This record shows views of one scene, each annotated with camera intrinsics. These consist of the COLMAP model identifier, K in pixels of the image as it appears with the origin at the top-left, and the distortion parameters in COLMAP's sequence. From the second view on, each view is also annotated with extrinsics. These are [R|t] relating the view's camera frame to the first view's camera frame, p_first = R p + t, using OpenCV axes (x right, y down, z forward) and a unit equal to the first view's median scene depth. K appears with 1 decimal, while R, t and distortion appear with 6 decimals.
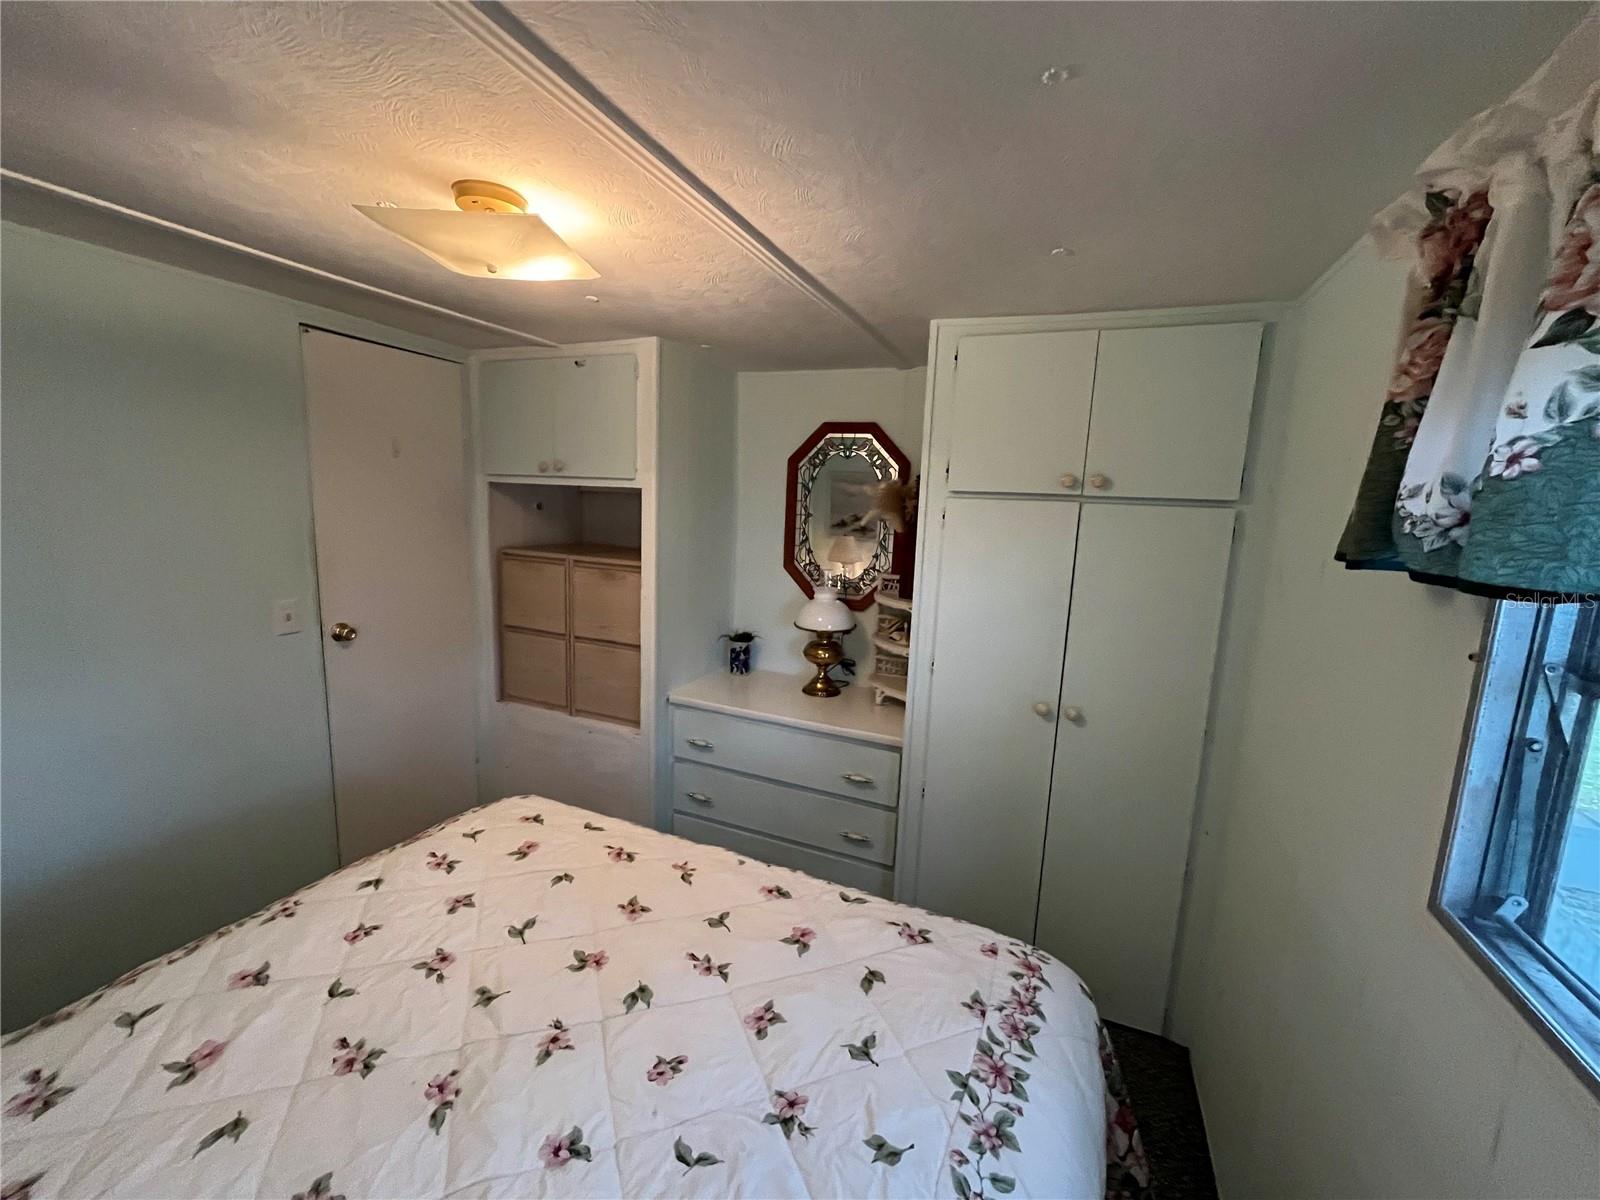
lens RADIAL K [[647.5, 0, 797.2], [0, 647.5, 600.4], [0, 0, 1]] dist [-0.000370, 0.000077]
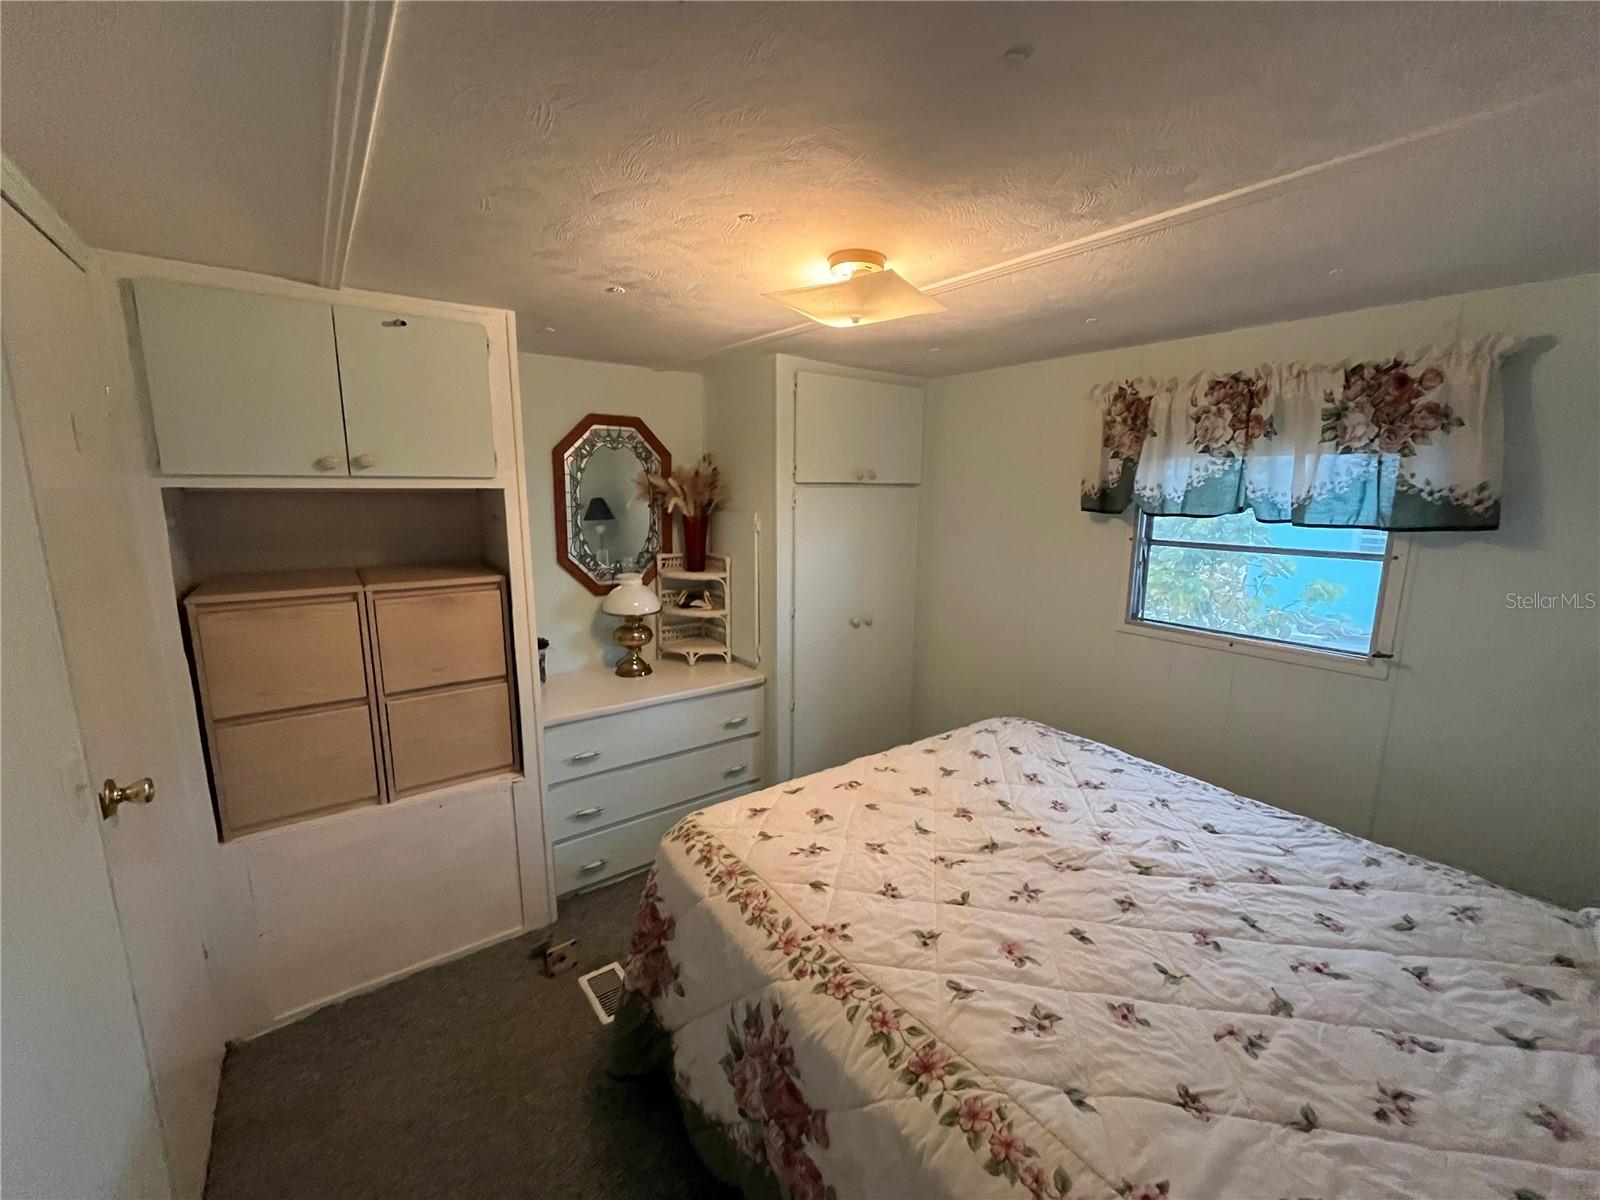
lens RADIAL K [[647.5, 0, 797.2], [0, 647.5, 600.4], [0, 0, 1]] dist [-0.000370, 0.000077]
pose [[0.501423, -0.190112, 0.844057, -0.785523], [0.144870, 0.980236, 0.134723, -0.088201], [-0.852988, 0.054725, 0.519054, 0.242316]]
